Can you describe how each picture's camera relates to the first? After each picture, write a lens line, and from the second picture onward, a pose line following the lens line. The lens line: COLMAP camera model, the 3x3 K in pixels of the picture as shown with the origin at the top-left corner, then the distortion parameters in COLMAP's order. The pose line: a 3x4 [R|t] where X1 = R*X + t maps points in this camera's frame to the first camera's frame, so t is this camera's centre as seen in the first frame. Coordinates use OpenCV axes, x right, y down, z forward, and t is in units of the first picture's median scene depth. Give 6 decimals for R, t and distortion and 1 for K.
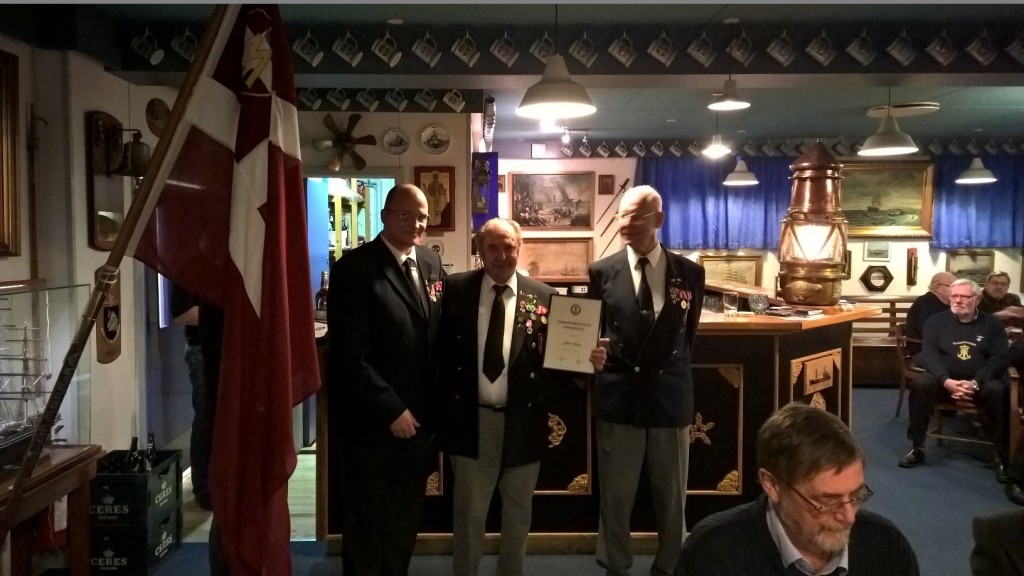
lens RADIAL K [[753.5, 0, 495.3], [0, 753.5, 272.5], [0, 0, 1]] dist [0.087765, -0.083099]
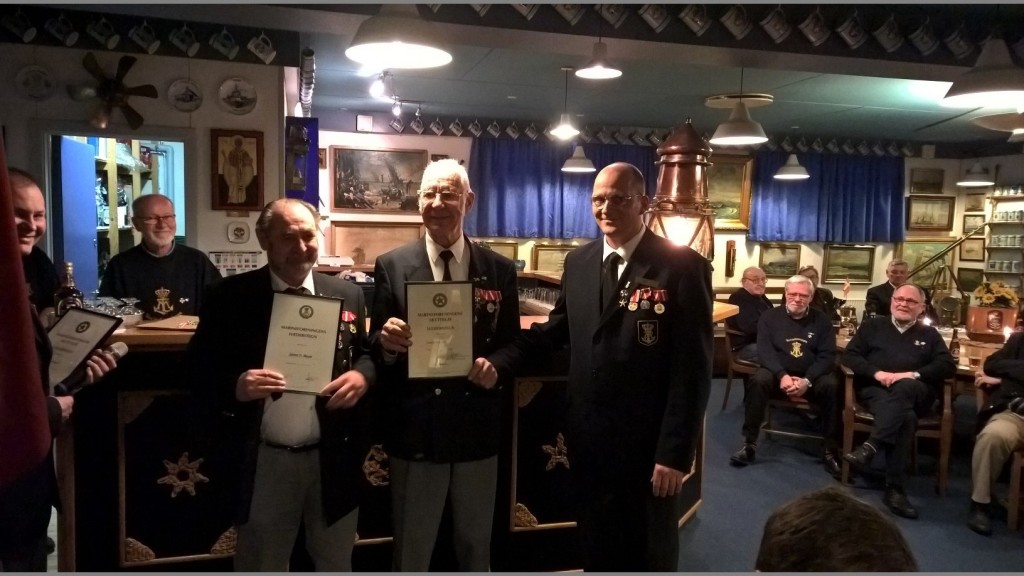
lens RADIAL K [[751.2, 0, 497.5], [0, 751.2, 286.6], [0, 0, 1]] dist [0.088720, -0.080135]
pose [[0.971464, 0.003914, 0.237157, -0.001469], [-0.013434, 0.999167, 0.038541, -0.006014], [-0.236808, -0.040627, 0.970707, 0.101167]]
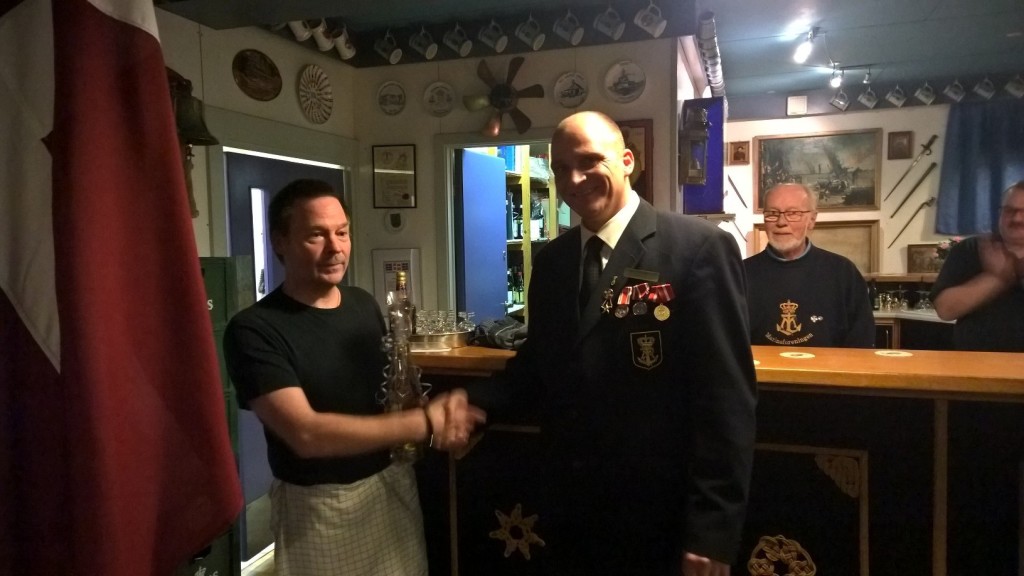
lens RADIAL K [[746.6, 0, 492.1], [0, 746.6, 280.8], [0, 0, 1]] dist [0.087234, -0.081223]
pose [[0.941457, 0.001987, -0.337127, 0.030088], [0.004162, 0.999838, 0.017517, -0.002383], [0.337107, -0.017895, 0.941296, 0.215038]]
